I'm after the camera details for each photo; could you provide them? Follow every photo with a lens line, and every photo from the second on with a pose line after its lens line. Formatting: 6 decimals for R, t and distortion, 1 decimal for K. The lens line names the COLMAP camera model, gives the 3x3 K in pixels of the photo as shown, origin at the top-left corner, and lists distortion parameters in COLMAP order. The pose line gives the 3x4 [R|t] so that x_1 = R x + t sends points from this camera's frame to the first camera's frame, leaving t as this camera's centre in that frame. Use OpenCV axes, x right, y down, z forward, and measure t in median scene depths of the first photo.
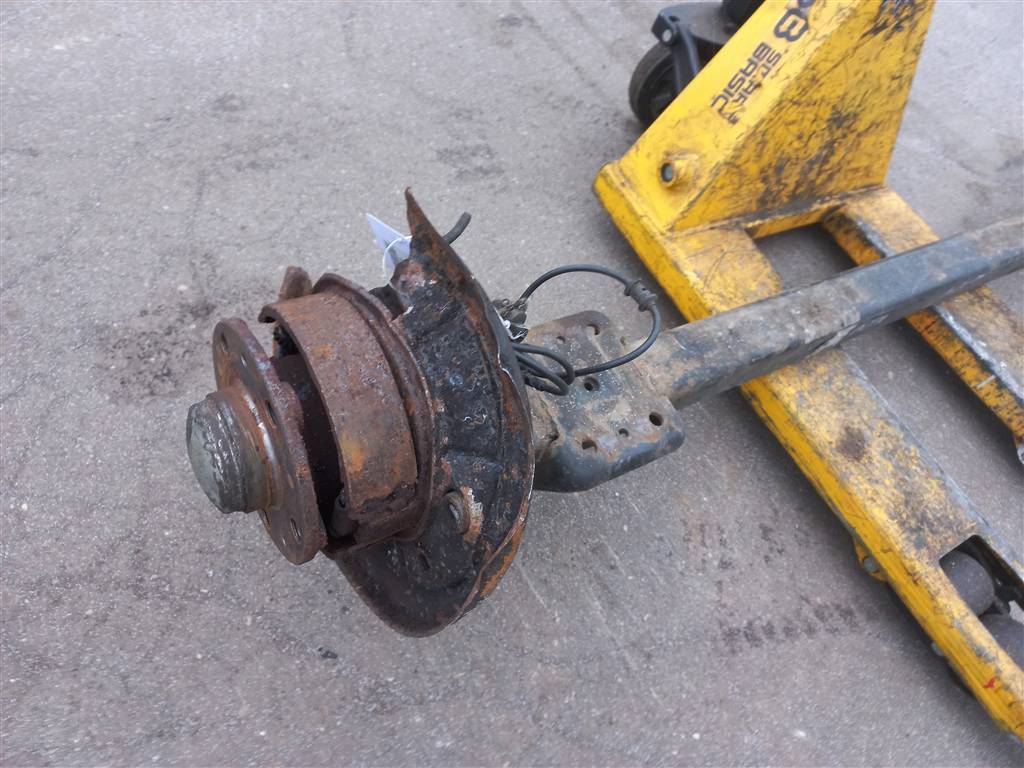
lens RADIAL K [[765.6, 0, 515.9], [0, 765.6, 390.1], [0, 0, 1]] dist [0.015700, -0.003577]
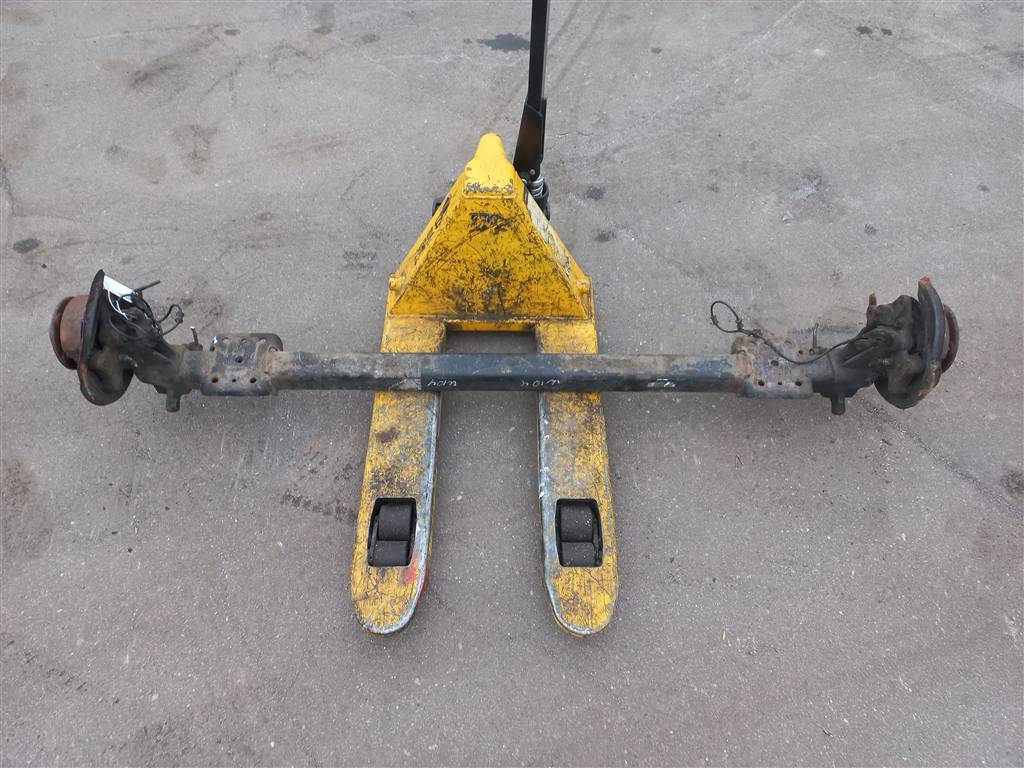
lens RADIAL K [[765.6, 0, 515.9], [0, 765.6, 390.1], [0, 0, 1]] dist [0.015700, -0.003577]
pose [[0.824105, 0.248789, -0.508876, 1.711153], [-0.282736, 0.959134, 0.011039, -0.156785], [0.490827, 0.134781, 0.860769, -0.525674]]
